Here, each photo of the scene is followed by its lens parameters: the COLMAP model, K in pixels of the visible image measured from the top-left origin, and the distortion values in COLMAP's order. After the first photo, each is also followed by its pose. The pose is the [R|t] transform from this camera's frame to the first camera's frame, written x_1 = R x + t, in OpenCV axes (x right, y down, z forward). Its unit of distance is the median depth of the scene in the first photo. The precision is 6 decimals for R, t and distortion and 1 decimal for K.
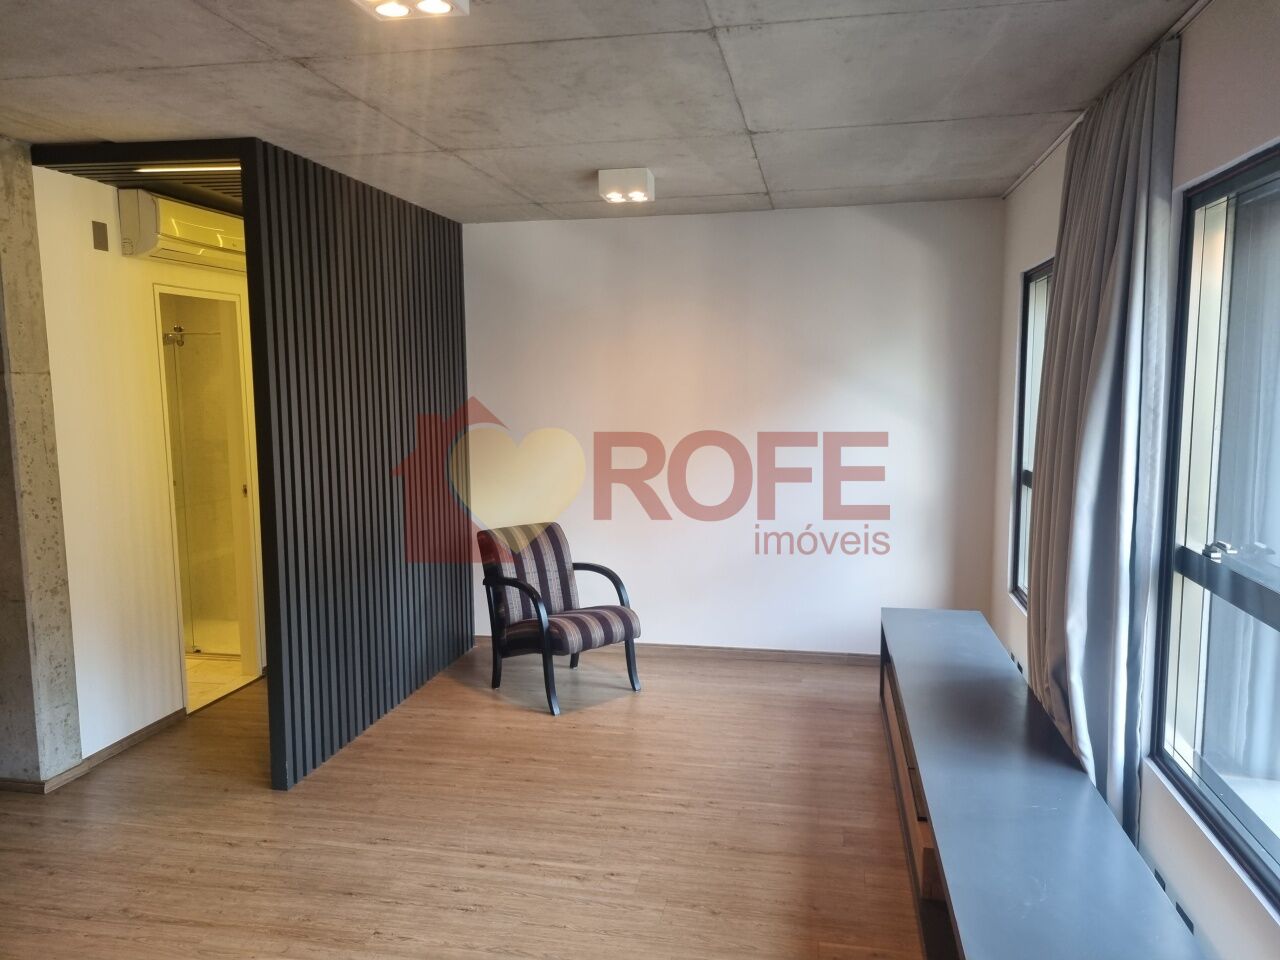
lens RADIAL K [[958.2, 0, 640.0], [0, 958.2, 480.0], [0, 0, 1]] dist [0.003729, -0.004658]
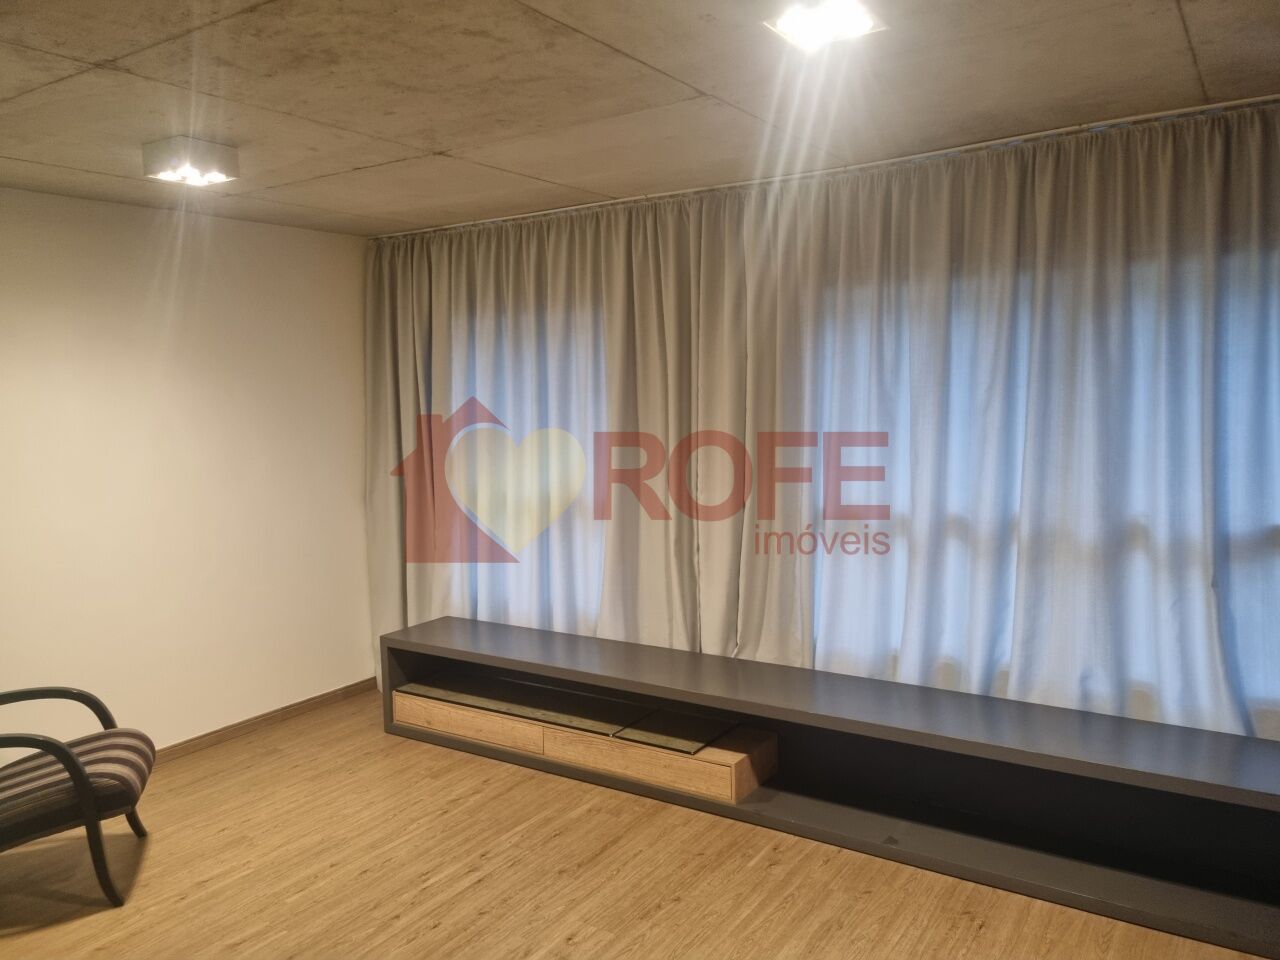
lens RADIAL K [[958.2, 0, 640.0], [0, 958.2, 480.0], [0, 0, 1]] dist [0.003729, -0.004658]
pose [[0.383849, -0.098186, 0.918161, -0.663528], [0.129775, 0.990198, 0.051636, -0.051775], [-0.914231, 0.099334, 0.392829, 0.440855]]
